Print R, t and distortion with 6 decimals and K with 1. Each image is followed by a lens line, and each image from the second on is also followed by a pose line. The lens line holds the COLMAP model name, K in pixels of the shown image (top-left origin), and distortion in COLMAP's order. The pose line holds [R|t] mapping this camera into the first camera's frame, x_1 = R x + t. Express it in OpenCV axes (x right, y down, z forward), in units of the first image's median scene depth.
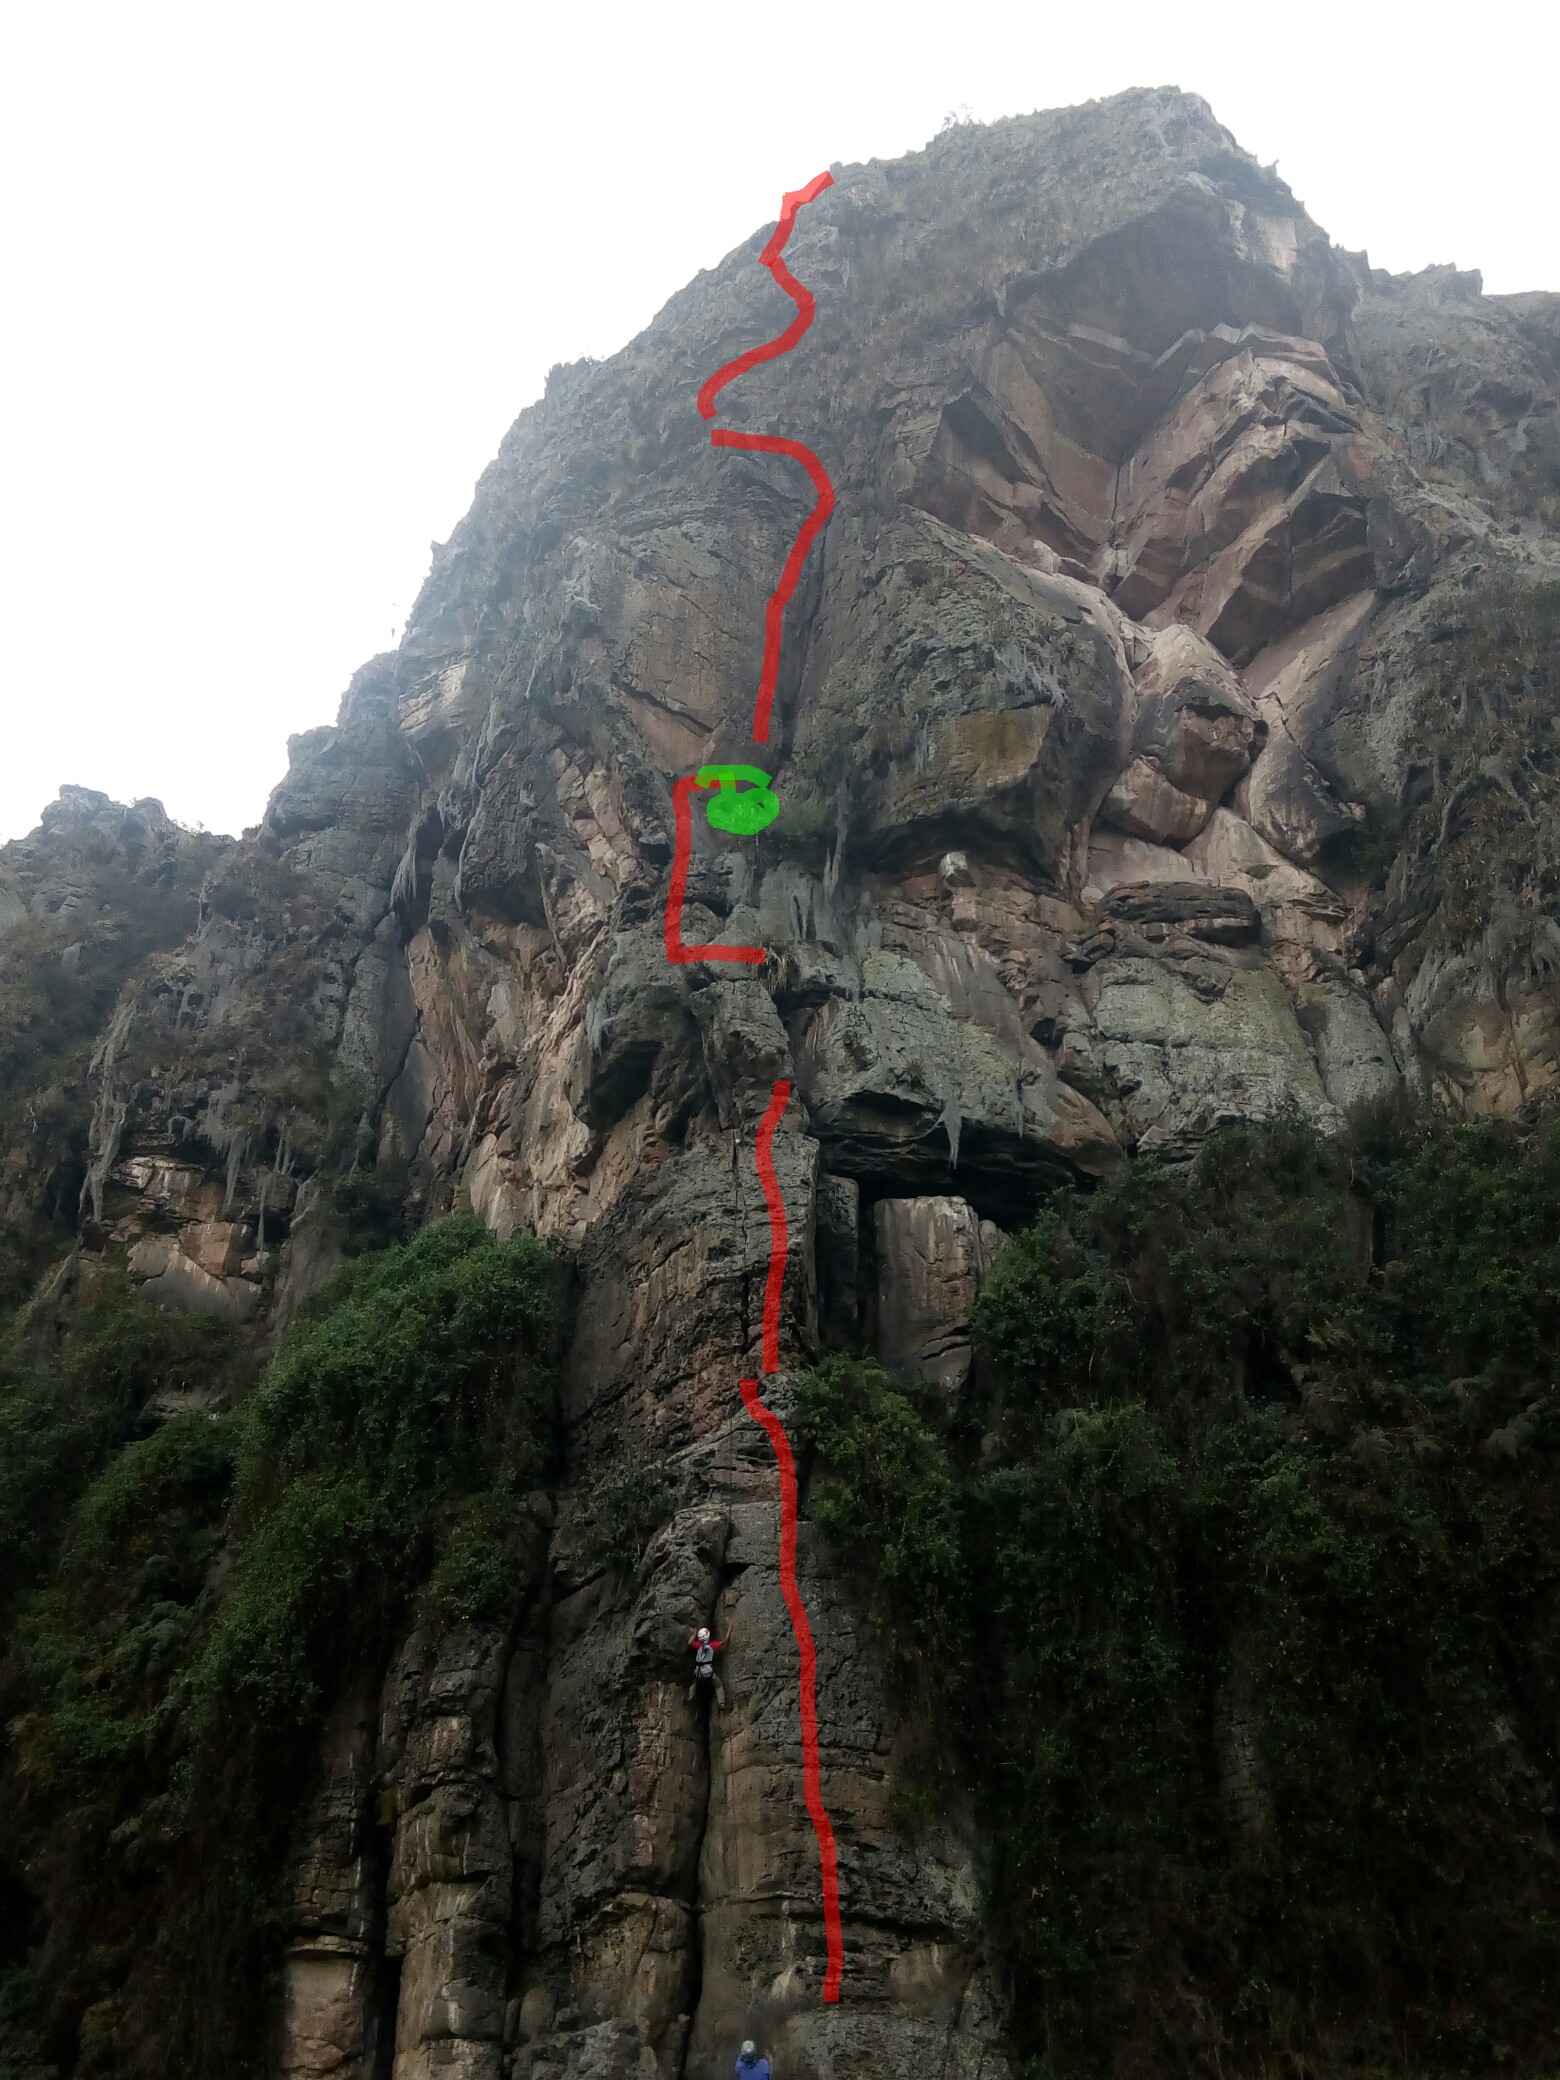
lens RADIAL K [[1680.5, 0, 780.0], [0, 1680.5, 1040.0], [0, 0, 1]] dist [0.123187, -0.136752]
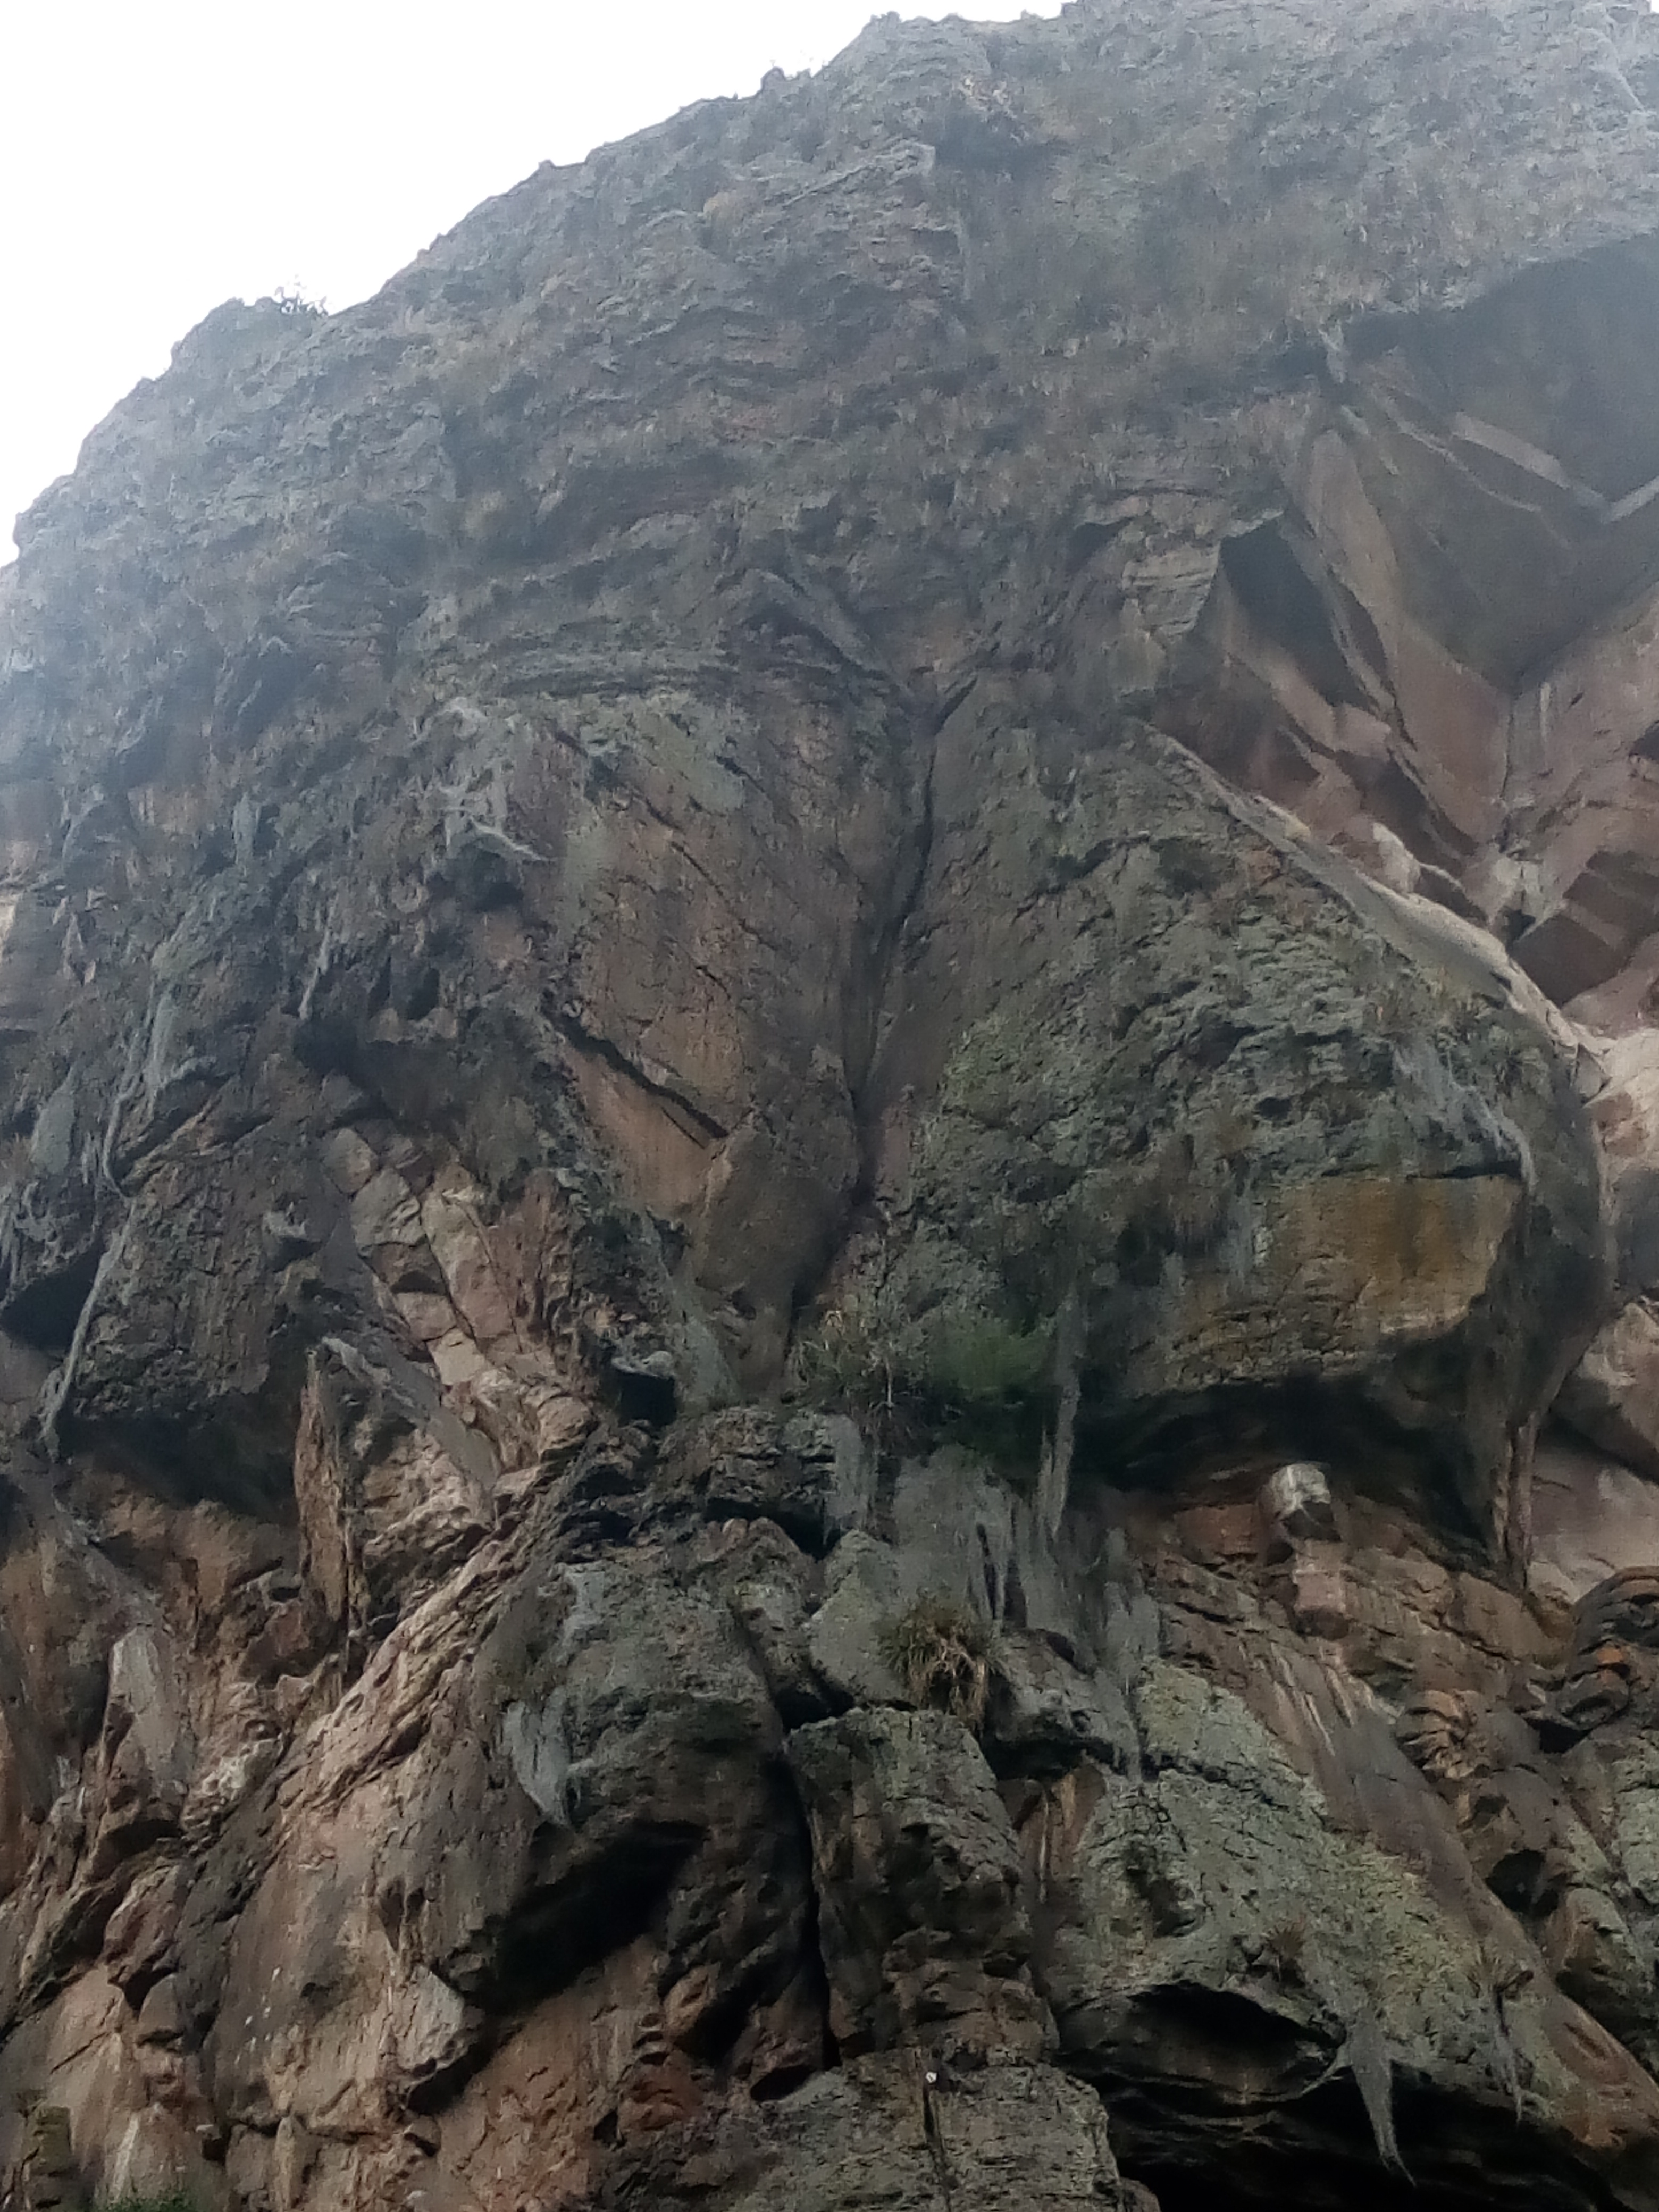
lens RADIAL K [[3758.2, 0, 830.9], [0, 3758.2, 1176.6], [0, 0, 1]] dist [-0.019569, 0.696470]
pose [[0.984105, 0.113222, 0.136813, -0.161397], [-0.090074, 0.982186, -0.164915, -0.005782], [-0.153048, 0.149971, 0.976773, -0.006098]]
